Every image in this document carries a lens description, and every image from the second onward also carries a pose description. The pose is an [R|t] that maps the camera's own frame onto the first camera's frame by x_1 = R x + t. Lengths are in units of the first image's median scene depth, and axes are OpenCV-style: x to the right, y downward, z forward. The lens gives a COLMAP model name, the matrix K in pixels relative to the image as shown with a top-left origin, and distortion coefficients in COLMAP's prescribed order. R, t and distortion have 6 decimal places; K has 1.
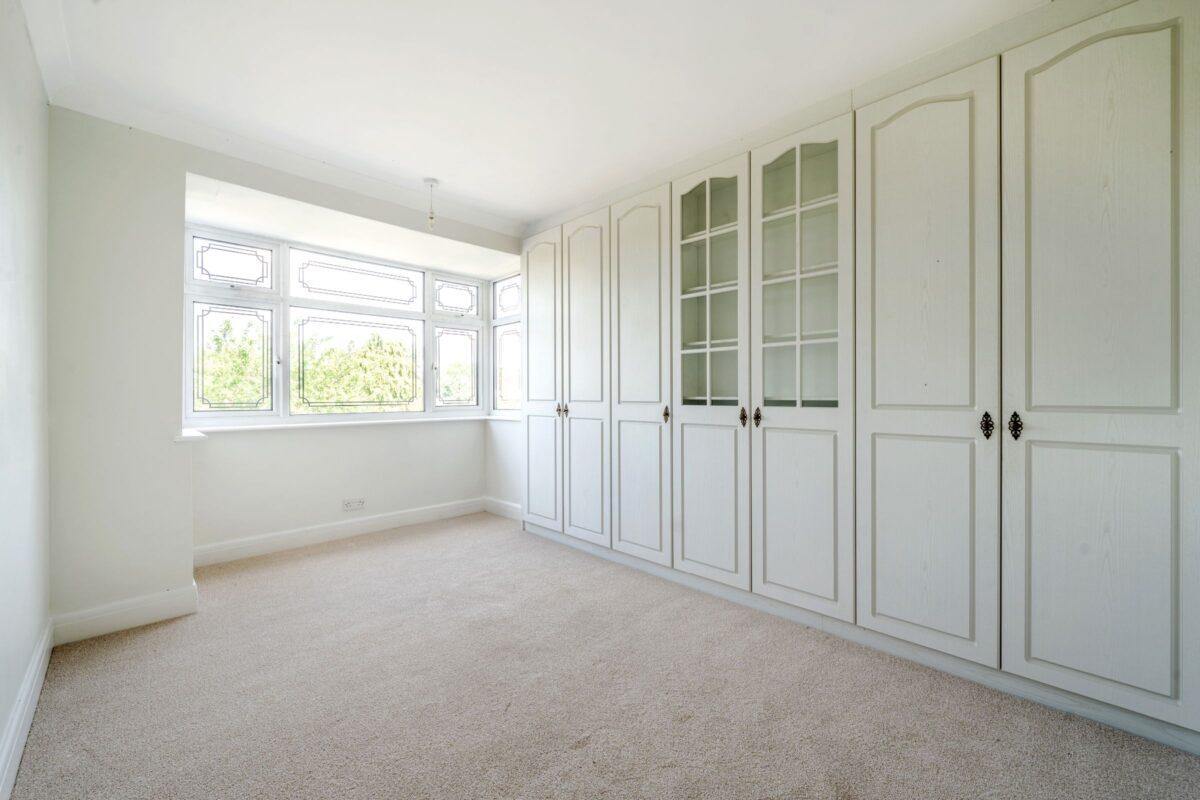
lens RADIAL K [[478.1, 0, 600.5], [0, 478.1, 402.4], [0, 0, 1]] dist [-0.000040, 0.000001]
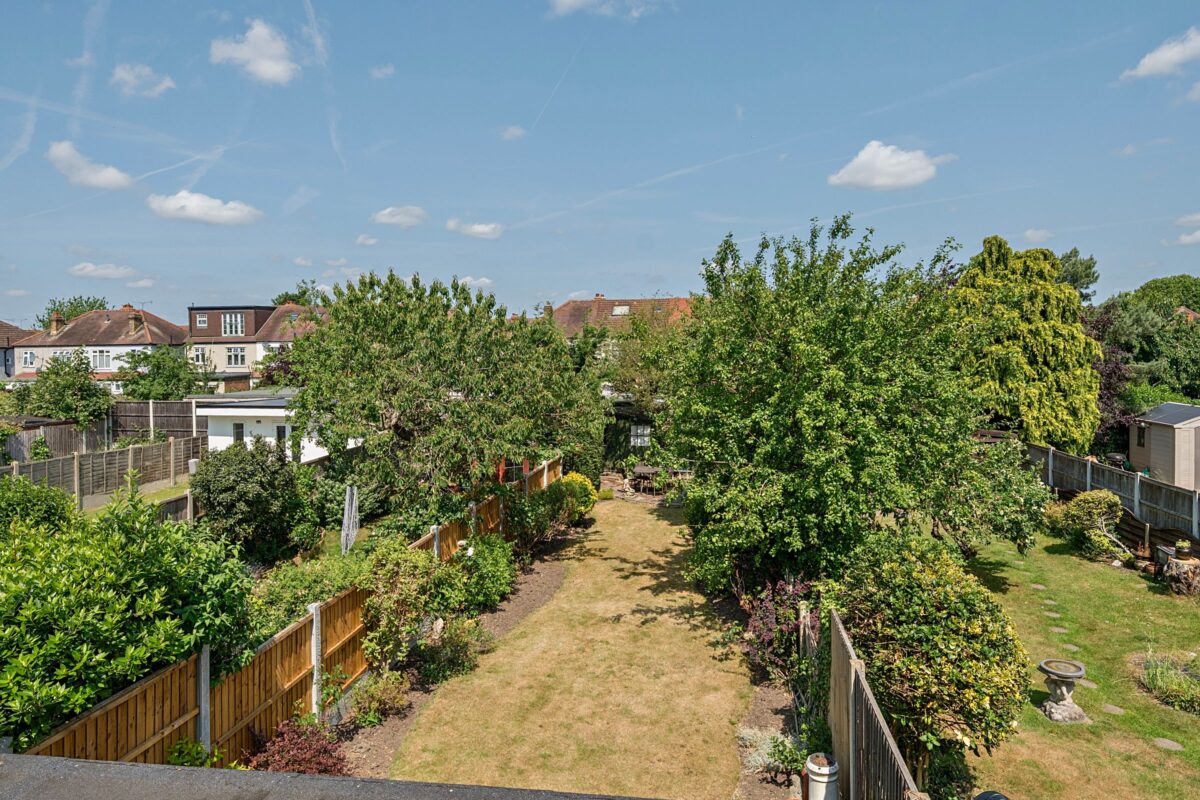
lens RADIAL K [[724.3, 0, 603.8], [0, 724.3, 361.1], [0, 0, 1]] dist [0.001015, 0.000130]
pose [[0.599360, 0.003927, -0.800470, -0.098804], [0.001757, 0.999979, 0.006222, -0.019128], [0.800478, -0.005136, 0.599340, 0.200335]]
